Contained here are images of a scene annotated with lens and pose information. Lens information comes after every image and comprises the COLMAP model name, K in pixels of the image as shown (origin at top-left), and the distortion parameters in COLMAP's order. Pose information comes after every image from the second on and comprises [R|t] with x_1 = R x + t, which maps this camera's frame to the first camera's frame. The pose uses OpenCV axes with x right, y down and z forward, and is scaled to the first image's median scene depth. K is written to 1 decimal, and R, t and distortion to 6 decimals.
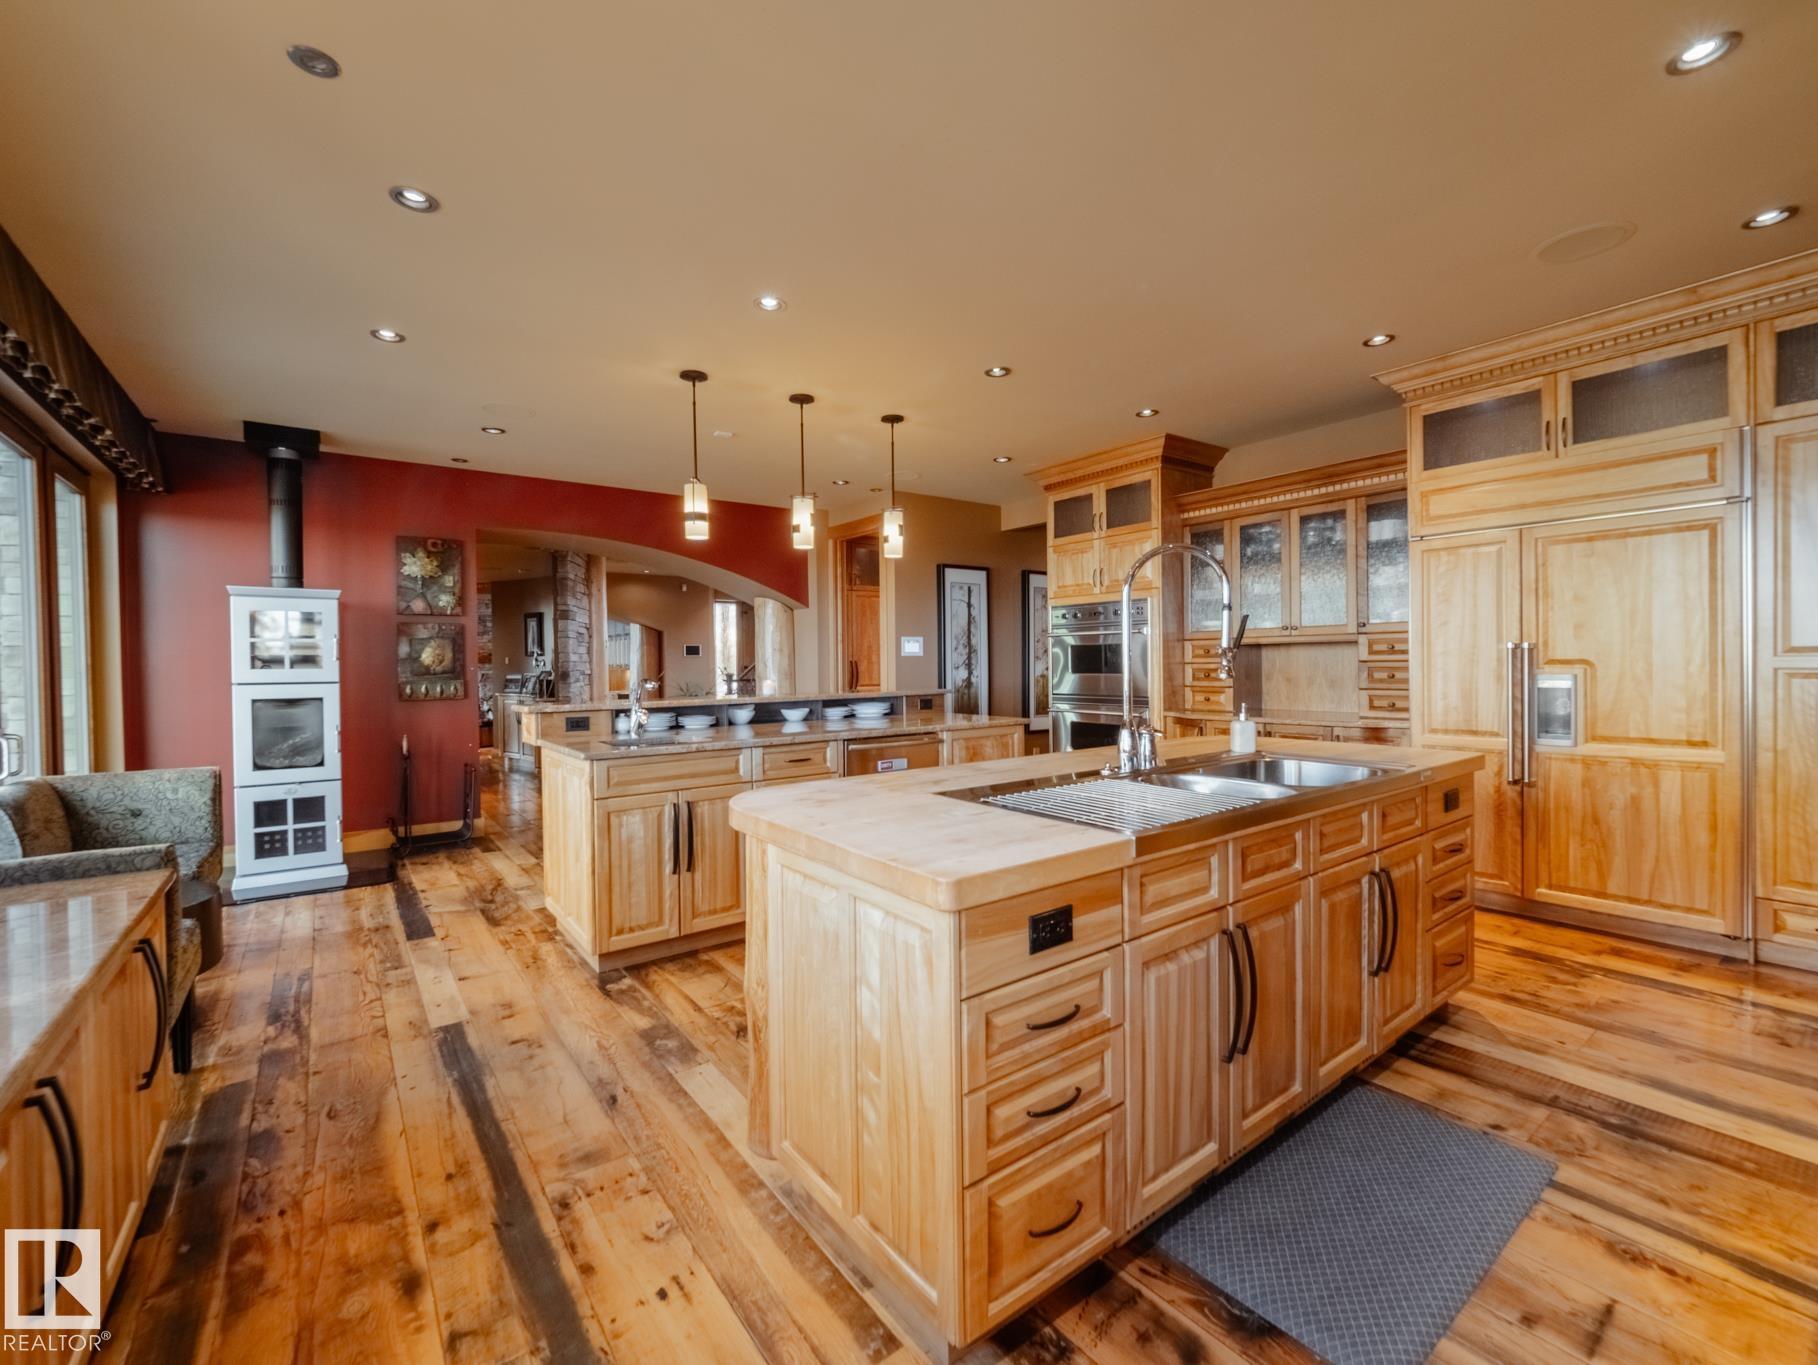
lens RADIAL K [[765.1, 0, 881.6], [0, 765.1, 682.3], [0, 0, 1]] dist [0.005360, -0.004722]
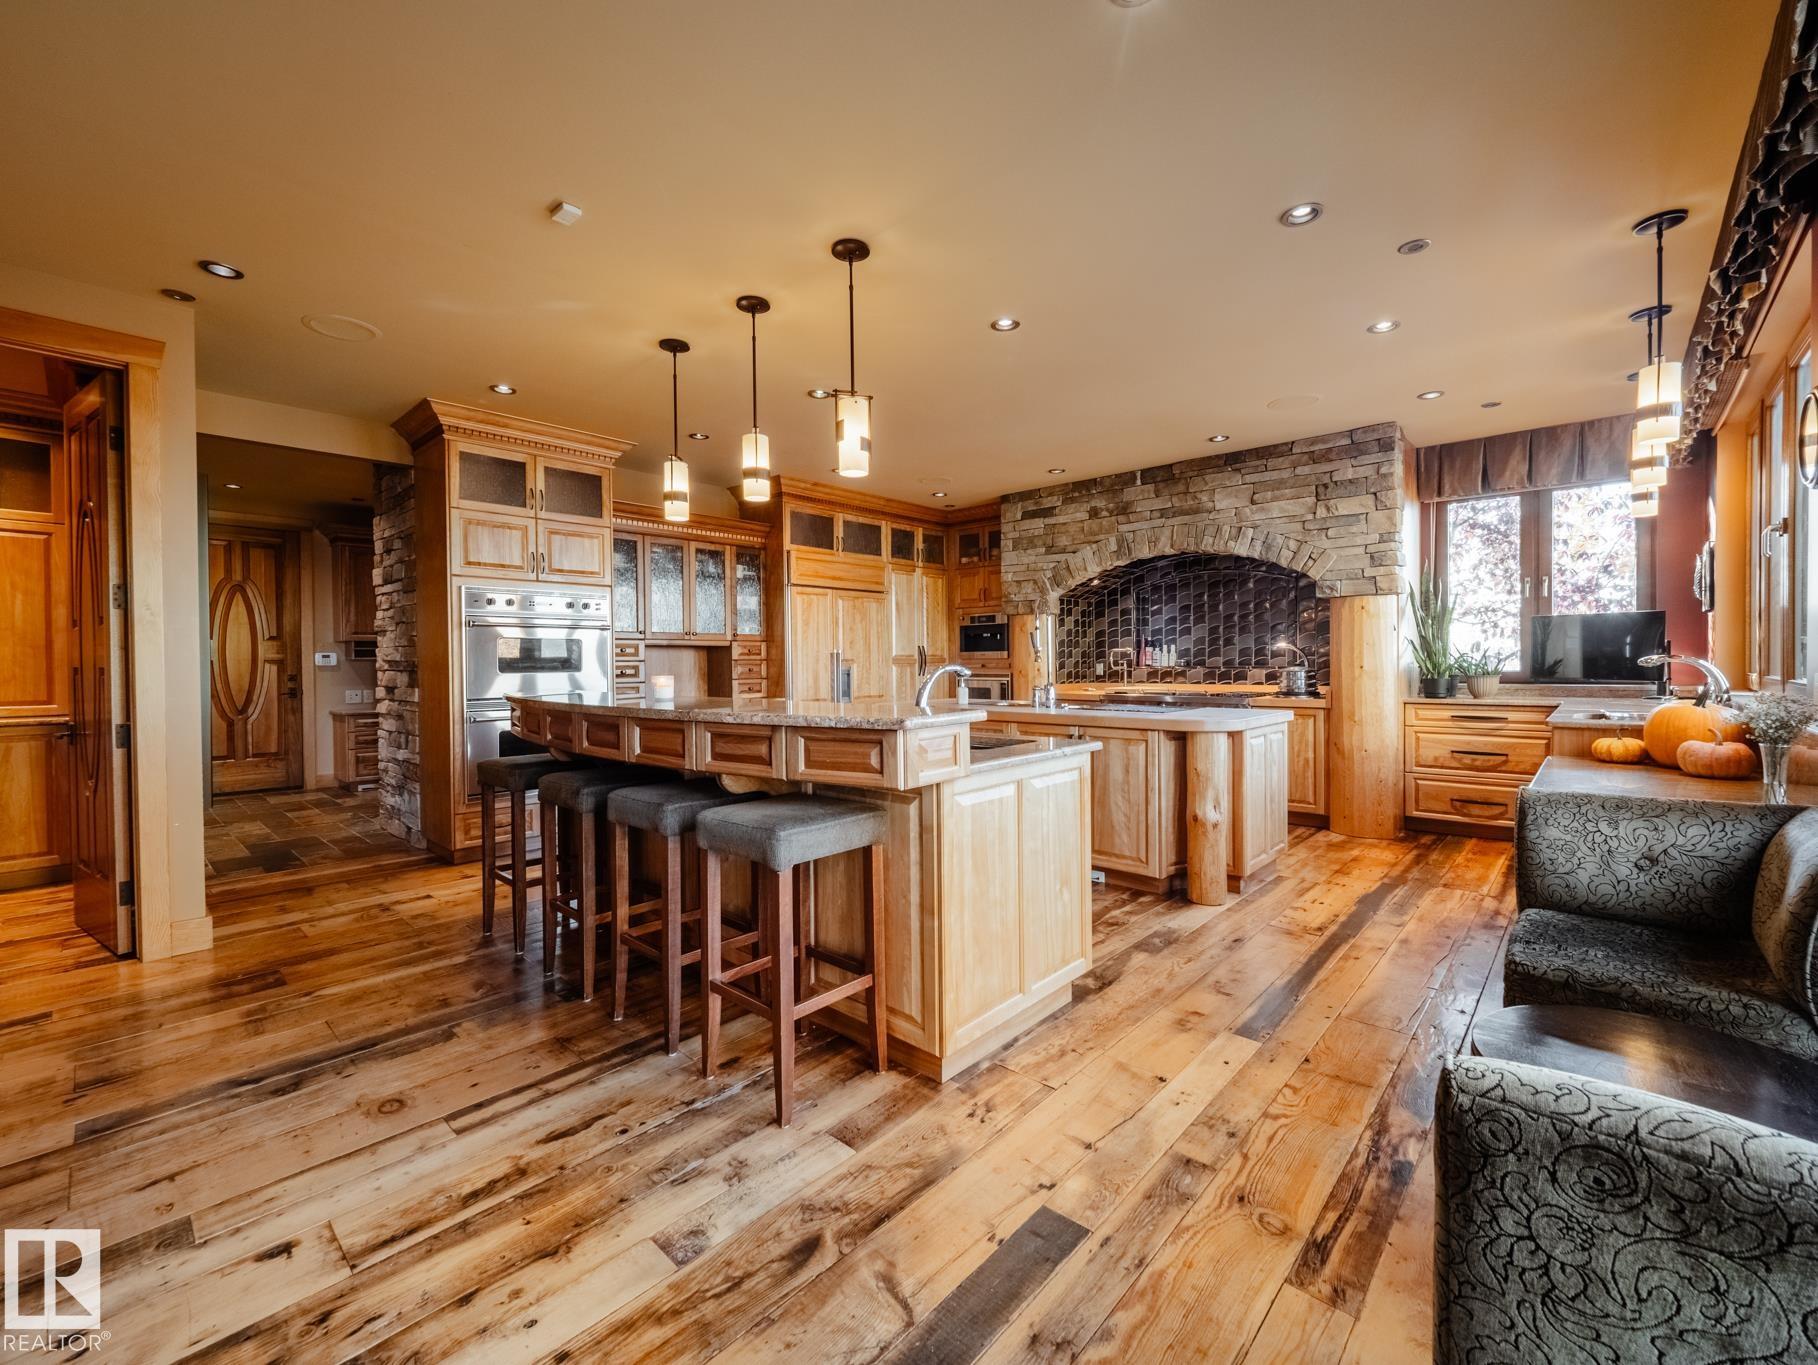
lens RADIAL K [[765.1, 0, 908.3], [0, 765.1, 674.1], [0, 0, 1]] dist [0.005360, -0.004722]
pose [[-0.199807, -0.001232, 0.979835, -1.041576], [0.030497, 0.999507, 0.007475, -0.002081], [-0.979361, 0.031376, -0.199671, 1.182061]]
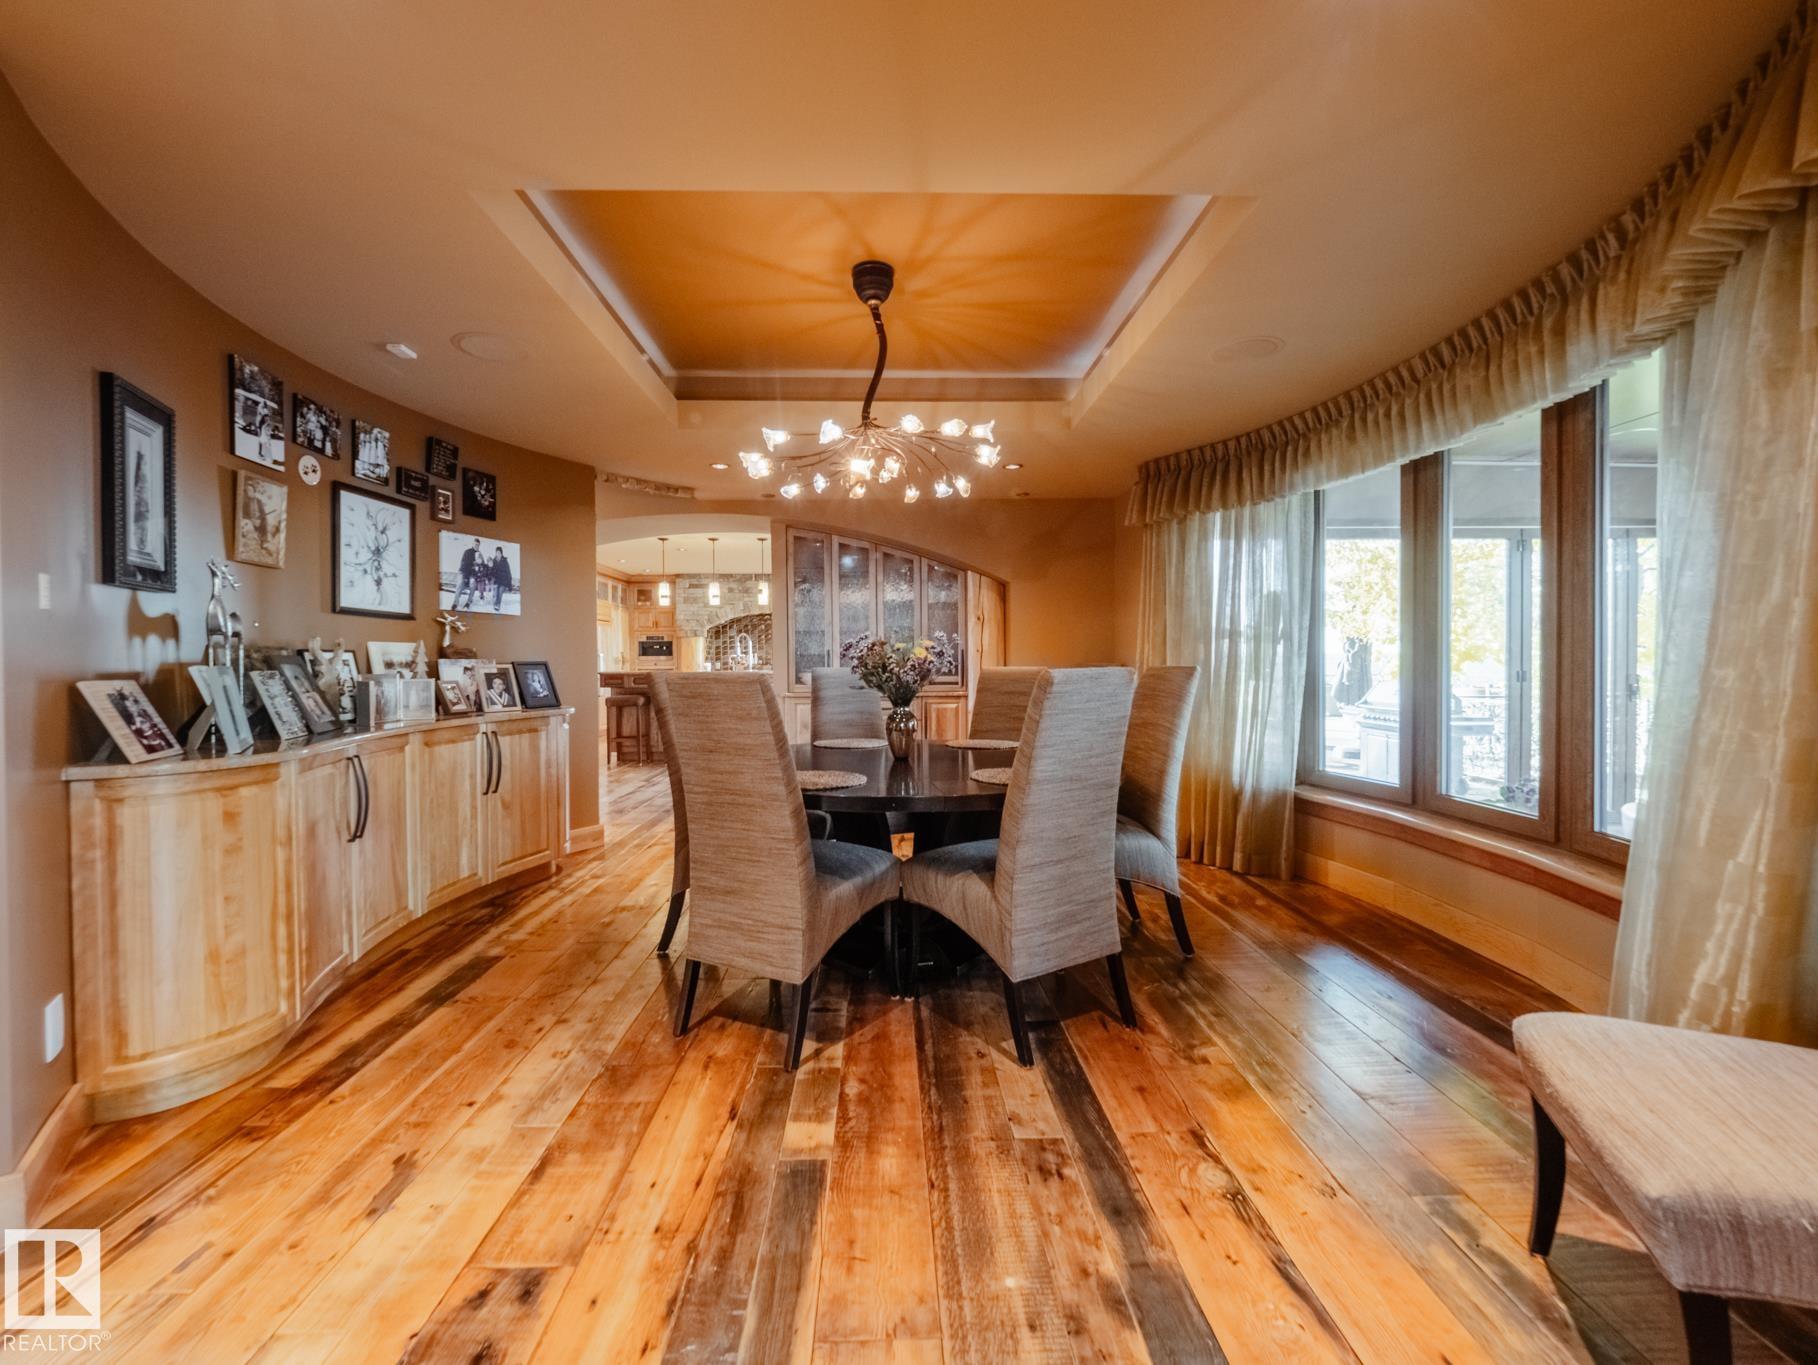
lens RADIAL K [[765.1, 0, 897.0], [0, 765.1, 673.5], [0, 0, 1]] dist [0.005360, -0.004722]
pose [[-0.828347, 0.010446, 0.560118, -2.113563], [0.028123, 0.999341, 0.022953, -0.009356], [-0.559509, 0.034765, -0.828095, 3.013696]]
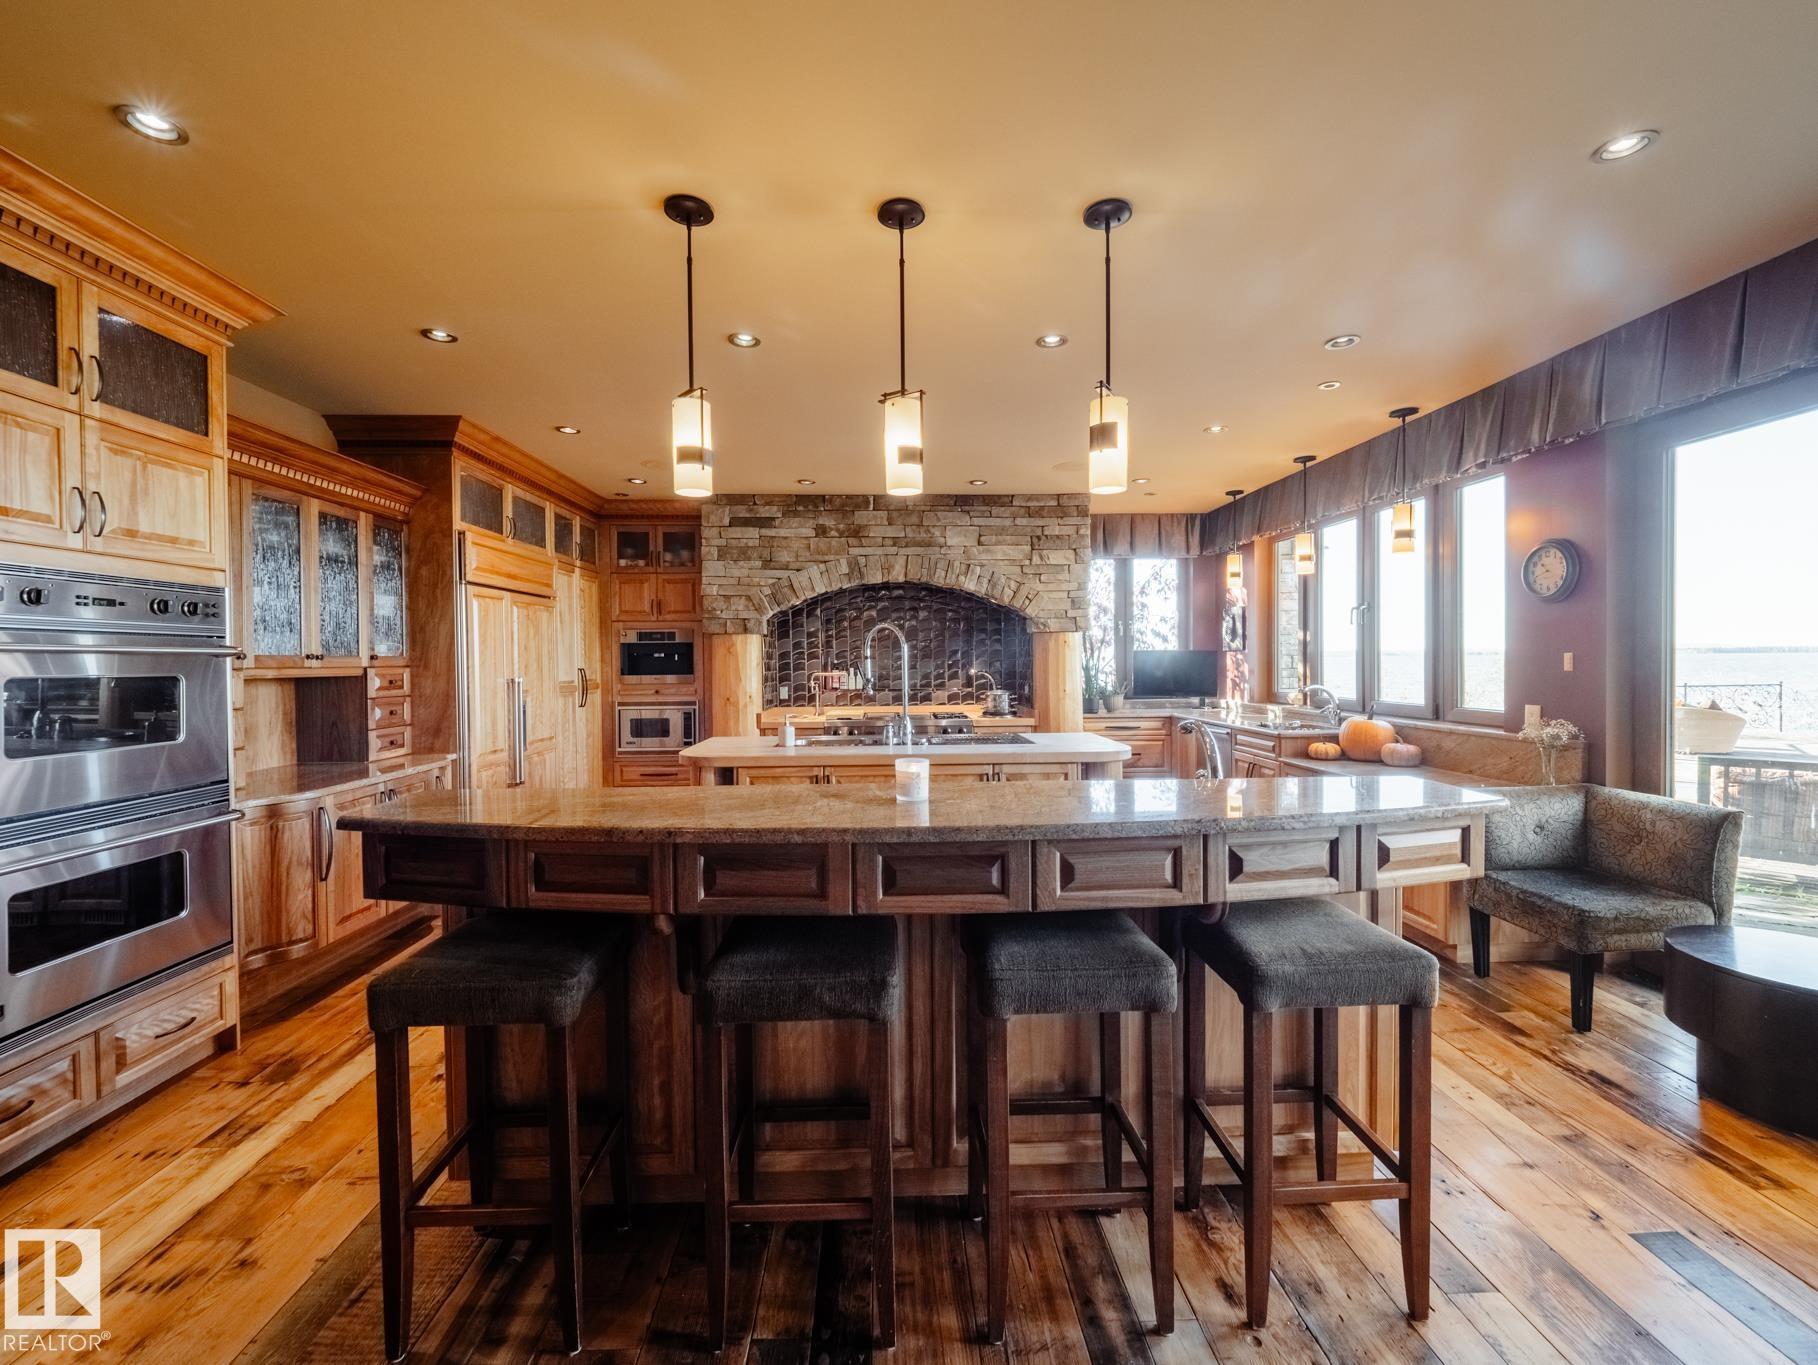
lens RADIAL K [[765.1, 0, 905.1], [0, 765.1, 667.4], [0, 0, 1]] dist [0.005360, -0.004722]
pose [[-0.833636, 0.014871, 0.552114, -0.469143], [0.030204, 0.999369, 0.018688, -0.074638], [-0.551488, 0.032255, -0.833559, 1.708497]]
